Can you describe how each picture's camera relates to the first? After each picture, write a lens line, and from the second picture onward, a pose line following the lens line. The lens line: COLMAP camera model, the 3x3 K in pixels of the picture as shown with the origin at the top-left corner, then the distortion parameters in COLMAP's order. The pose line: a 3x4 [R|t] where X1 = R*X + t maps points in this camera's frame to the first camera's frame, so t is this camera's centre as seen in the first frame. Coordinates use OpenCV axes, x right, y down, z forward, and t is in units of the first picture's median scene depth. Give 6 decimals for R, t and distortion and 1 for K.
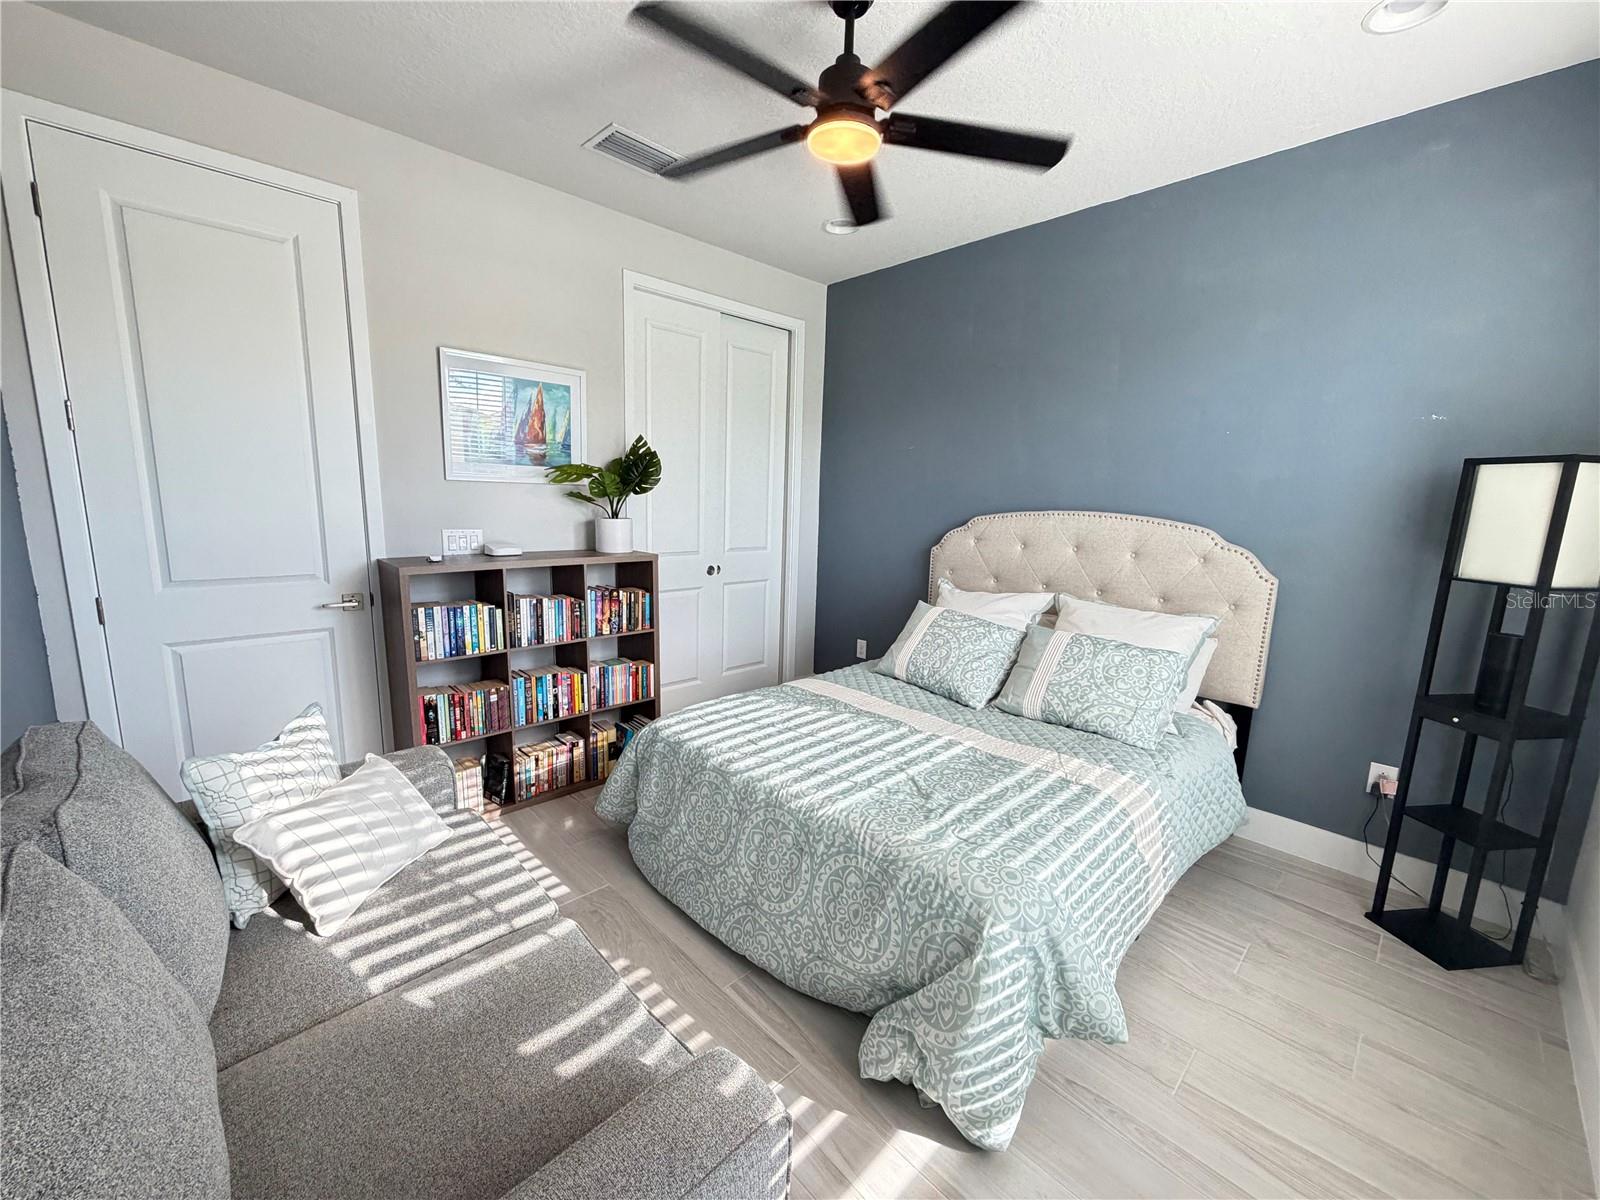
lens RADIAL K [[635.3, 0, 788.6], [0, 635.3, 593.5], [0, 0, 1]] dist [0.000622, -0.000007]
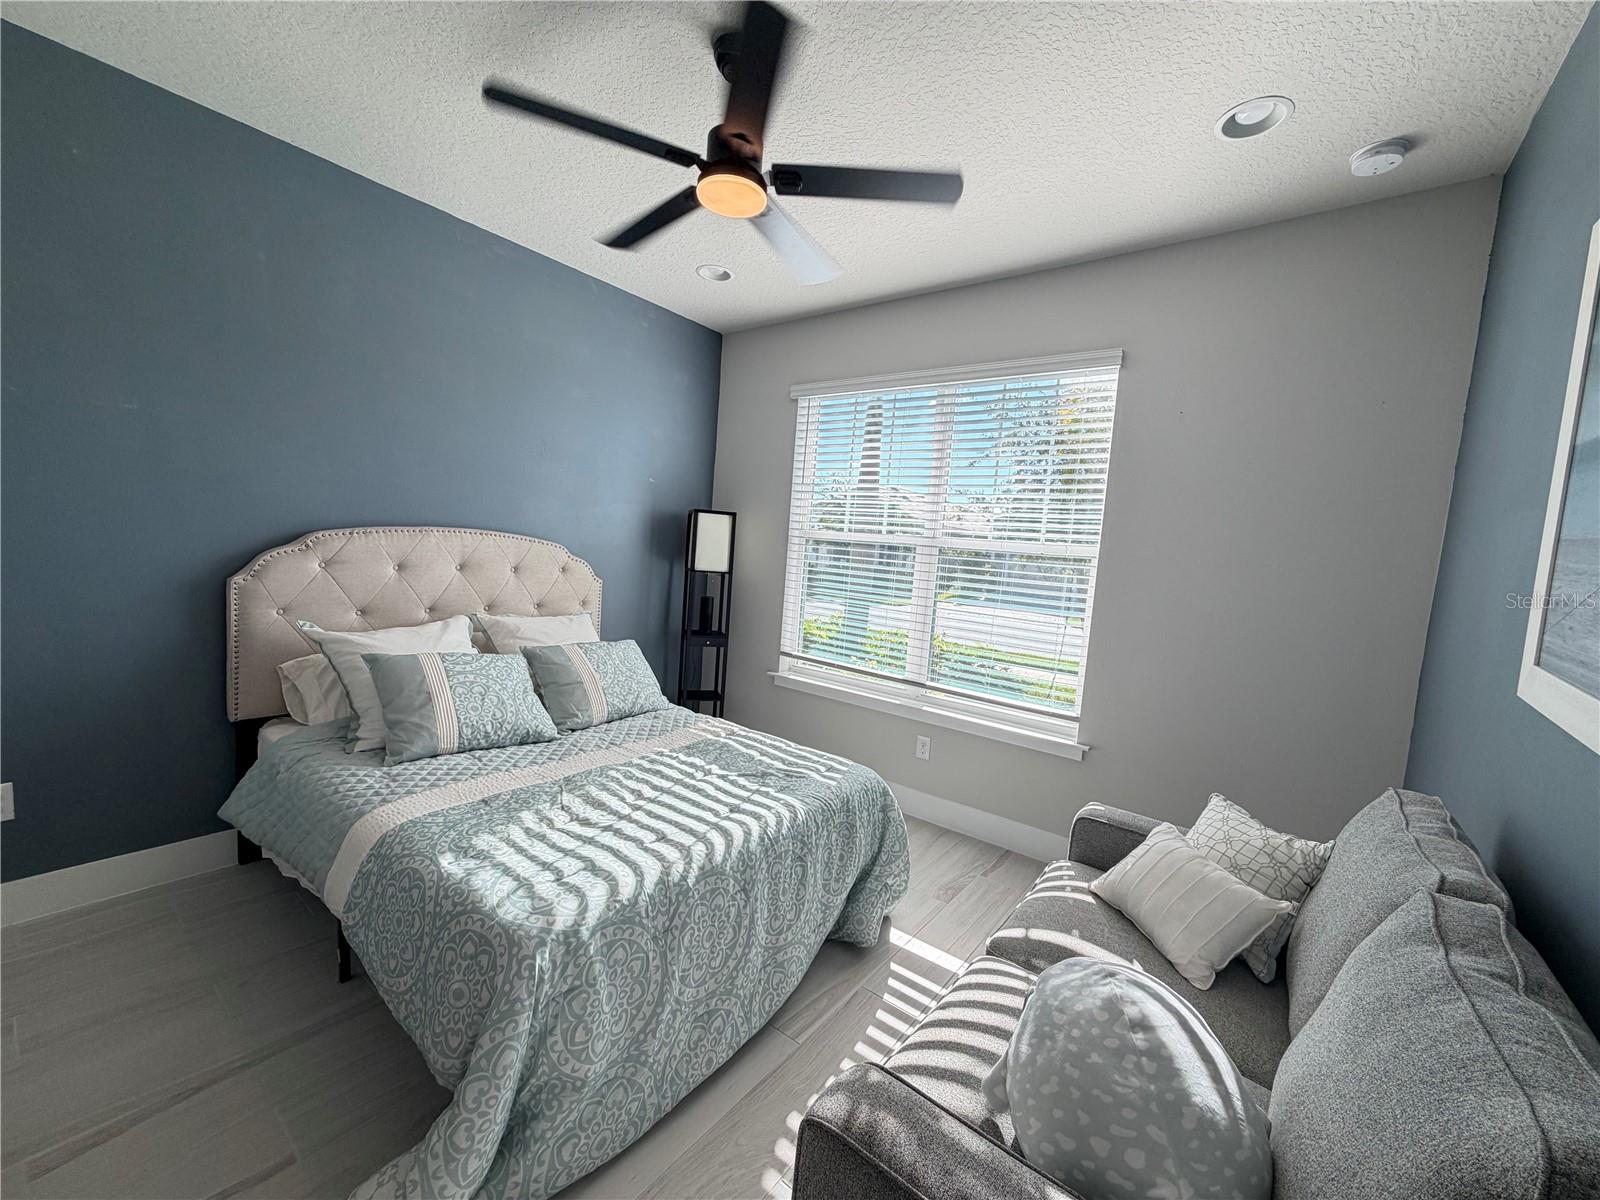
lens RADIAL K [[635.3, 0, 790.0], [0, 635.3, 607.8], [0, 0, 1]] dist [0.000622, -0.000007]
pose [[-0.141058, -0.126543, 0.981881, -0.768274], [0.083051, 0.986789, 0.139106, -0.137028], [-0.986512, 0.101168, -0.128685, 0.858025]]
